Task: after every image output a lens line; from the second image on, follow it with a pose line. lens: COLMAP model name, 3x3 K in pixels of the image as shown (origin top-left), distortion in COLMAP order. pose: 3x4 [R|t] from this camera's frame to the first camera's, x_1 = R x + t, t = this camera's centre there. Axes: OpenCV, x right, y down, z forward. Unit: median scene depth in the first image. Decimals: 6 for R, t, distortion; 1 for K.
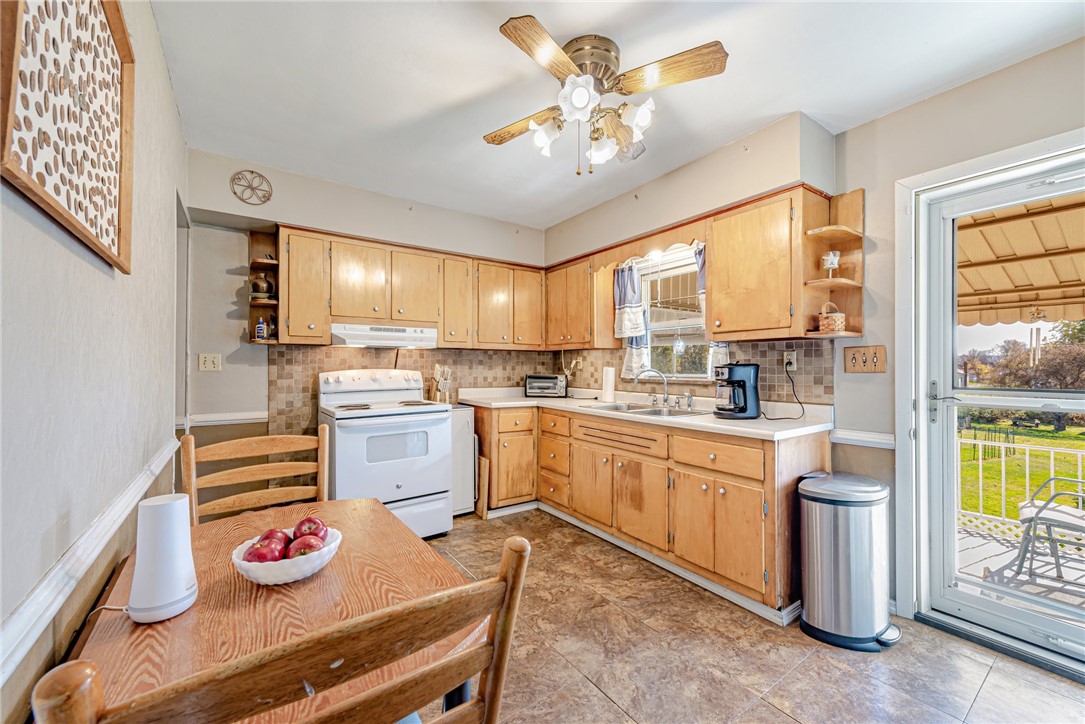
lens RADIAL K [[425.5, 0, 538.2], [0, 425.5, 366.1], [0, 0, 1]] dist [-0.001022, -0.000097]
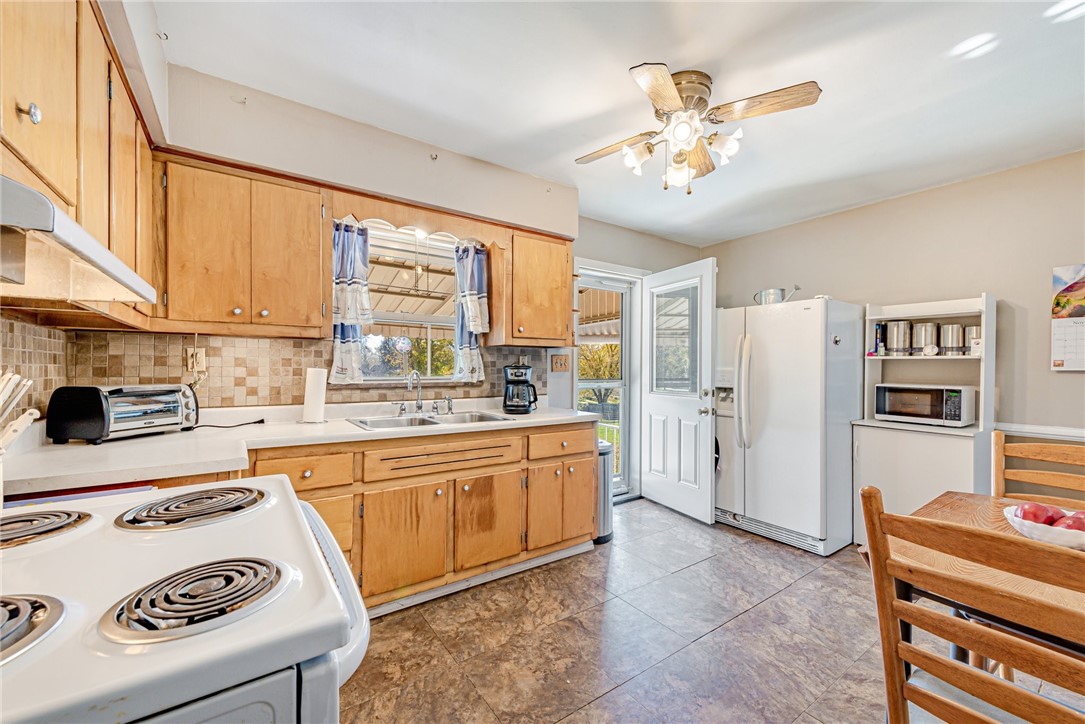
lens RADIAL K [[425.5, 0, 538.2], [0, 425.5, 366.1], [0, 0, 1]] dist [-0.001022, -0.000097]
pose [[-0.003916, -0.000253, 0.999992, -0.670654], [-0.006548, 0.999979, 0.000227, -0.004048], [-0.999971, -0.006547, -0.003918, 0.928724]]
